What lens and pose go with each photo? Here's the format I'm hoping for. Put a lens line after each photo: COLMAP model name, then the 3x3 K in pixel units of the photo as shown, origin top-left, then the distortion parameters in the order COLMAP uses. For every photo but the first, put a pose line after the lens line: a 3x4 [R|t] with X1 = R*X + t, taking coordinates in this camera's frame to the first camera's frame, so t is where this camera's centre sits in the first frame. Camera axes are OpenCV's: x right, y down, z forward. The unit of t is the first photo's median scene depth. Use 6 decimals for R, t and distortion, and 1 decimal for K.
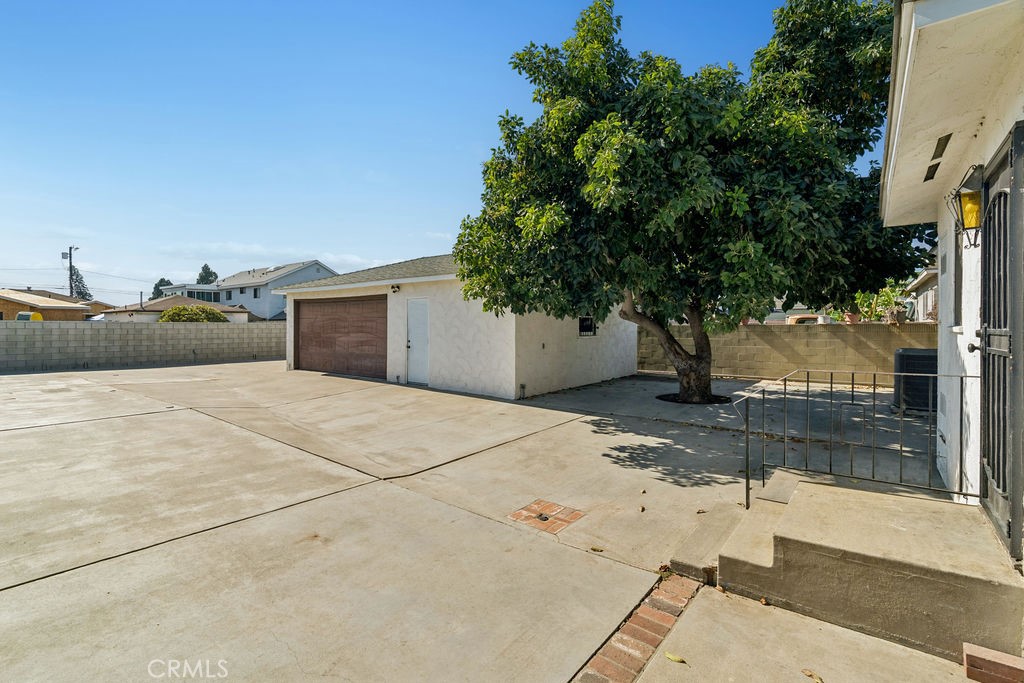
lens RADIAL K [[474.3, 0, 507.7], [0, 474.3, 334.8], [0, 0, 1]] dist [-0.002207, -0.001210]
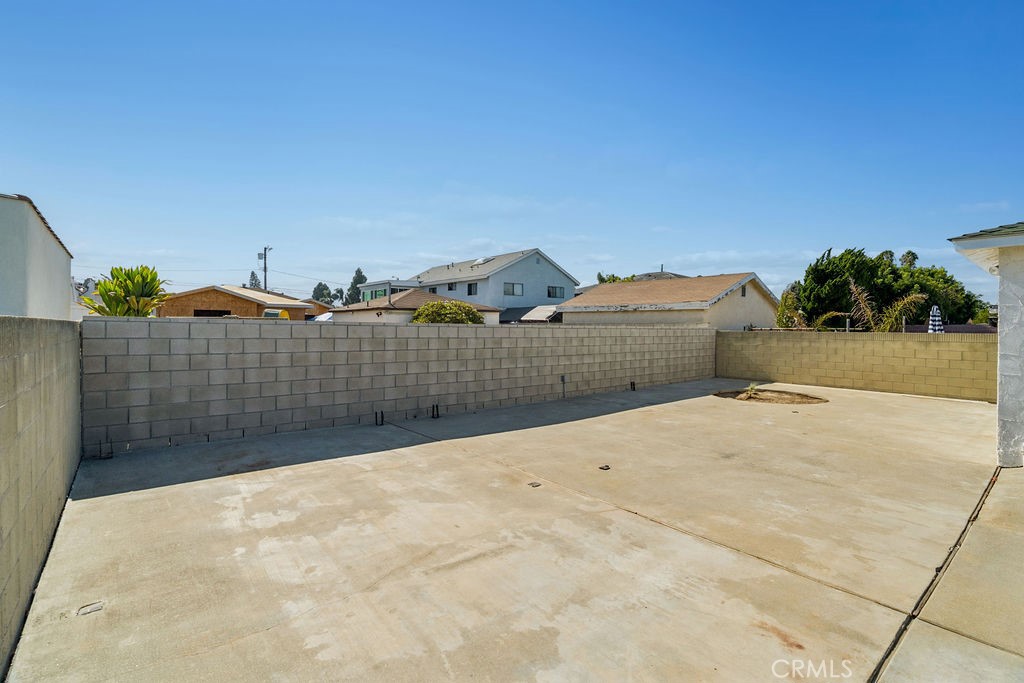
lens RADIAL K [[474.3, 0, 516.0], [0, 474.3, 338.8], [0, 0, 1]] dist [-0.002207, -0.001210]
pose [[0.975100, 0.012341, -0.221421, -0.420333], [-0.011503, 0.999921, 0.005076, -0.009240], [0.221467, -0.002403, 0.975165, 0.320673]]
